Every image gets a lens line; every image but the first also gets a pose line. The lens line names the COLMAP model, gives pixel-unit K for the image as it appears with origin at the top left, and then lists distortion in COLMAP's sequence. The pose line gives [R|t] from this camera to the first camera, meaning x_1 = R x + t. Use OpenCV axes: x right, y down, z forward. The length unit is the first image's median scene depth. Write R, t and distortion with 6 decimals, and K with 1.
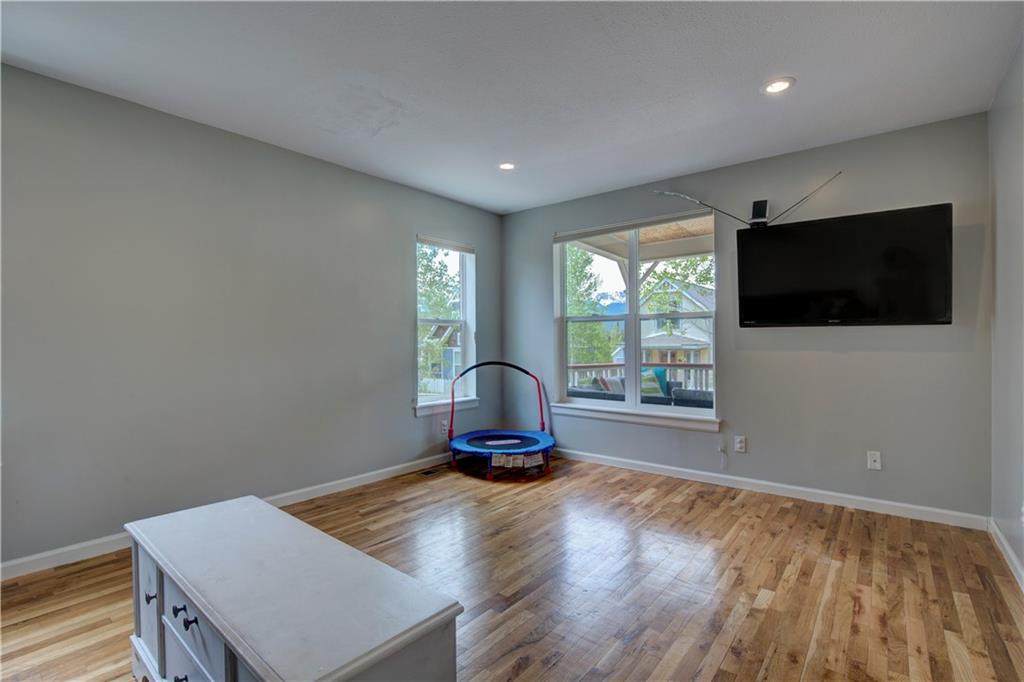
lens RADIAL K [[468.1, 0, 516.4], [0, 468.1, 342.4], [0, 0, 1]] dist [-0.032823, 0.003612]
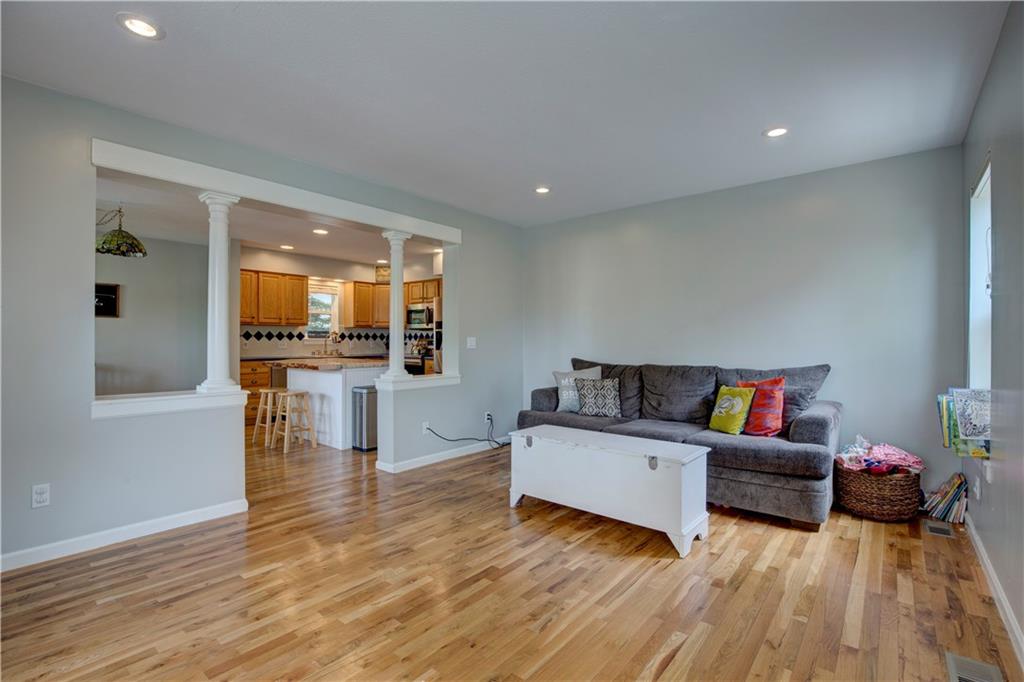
lens RADIAL K [[468.1, 0, 514.8], [0, 468.1, 339.4], [0, 0, 1]] dist [-0.032823, 0.003612]
pose [[-0.999821, 0.003685, 0.018580, -0.065047], [0.003655, 0.999992, -0.001639, -0.007032], [-0.018586, -0.001571, -0.999826, 1.211095]]
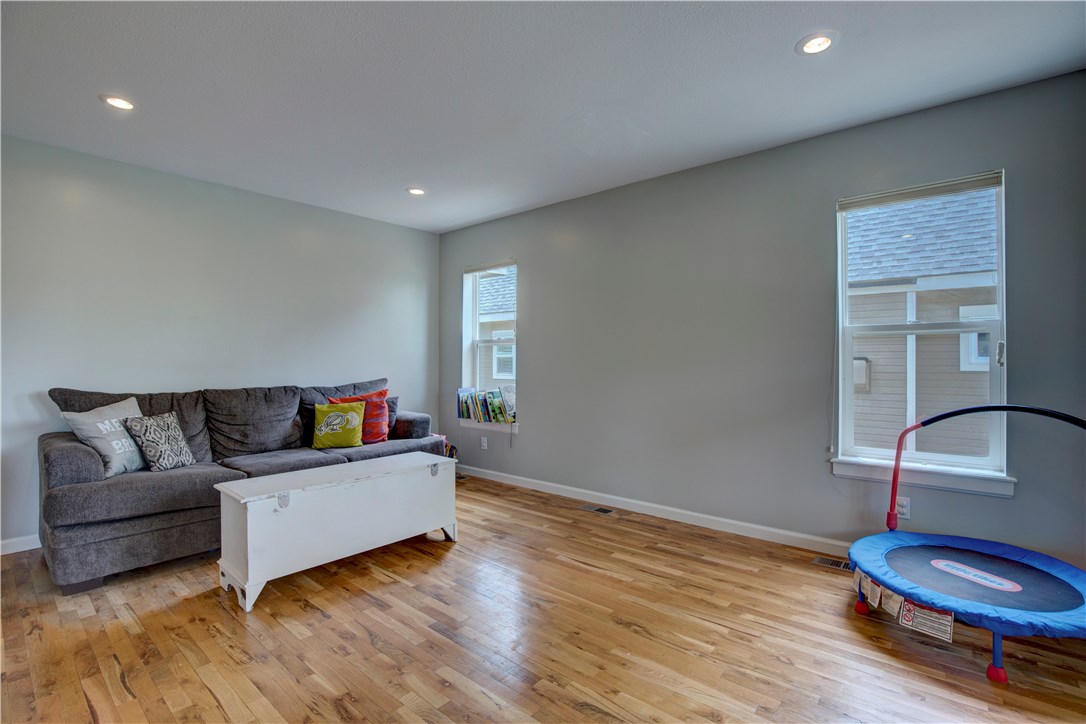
lens RADIAL K [[496.5, 0, 547.0], [0, 496.5, 360.7], [0, 0, 1]] dist [-0.032823, 0.003612]
pose [[-0.025952, 0.003801, -0.999656, 0.568274], [-0.002489, 0.999989, 0.003867, -0.005264], [0.999660, 0.002589, -0.025942, 0.699985]]
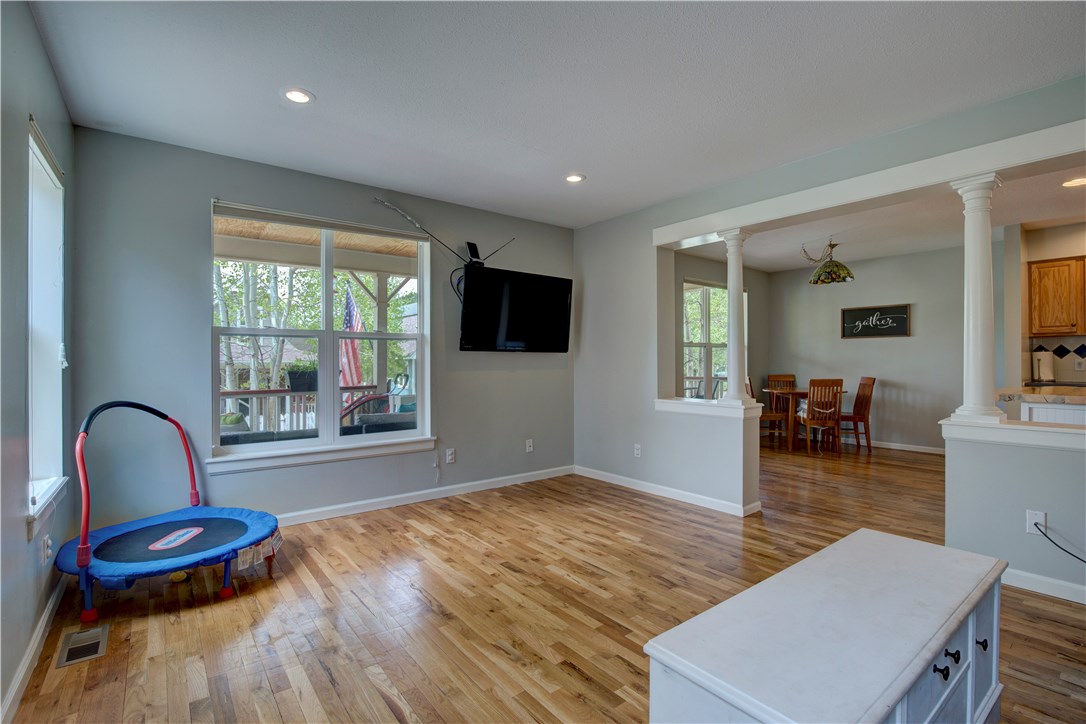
lens RADIAL K [[496.5, 0, 541.6], [0, 496.5, 359.4], [0, 0, 1]] dist [-0.032823, 0.003612]
pose [[0.231483, 0.006160, 0.972820, -0.614492], [0.003097, 0.999970, -0.007069, -0.001728], [-0.972834, 0.004649, 0.231457, 0.510288]]
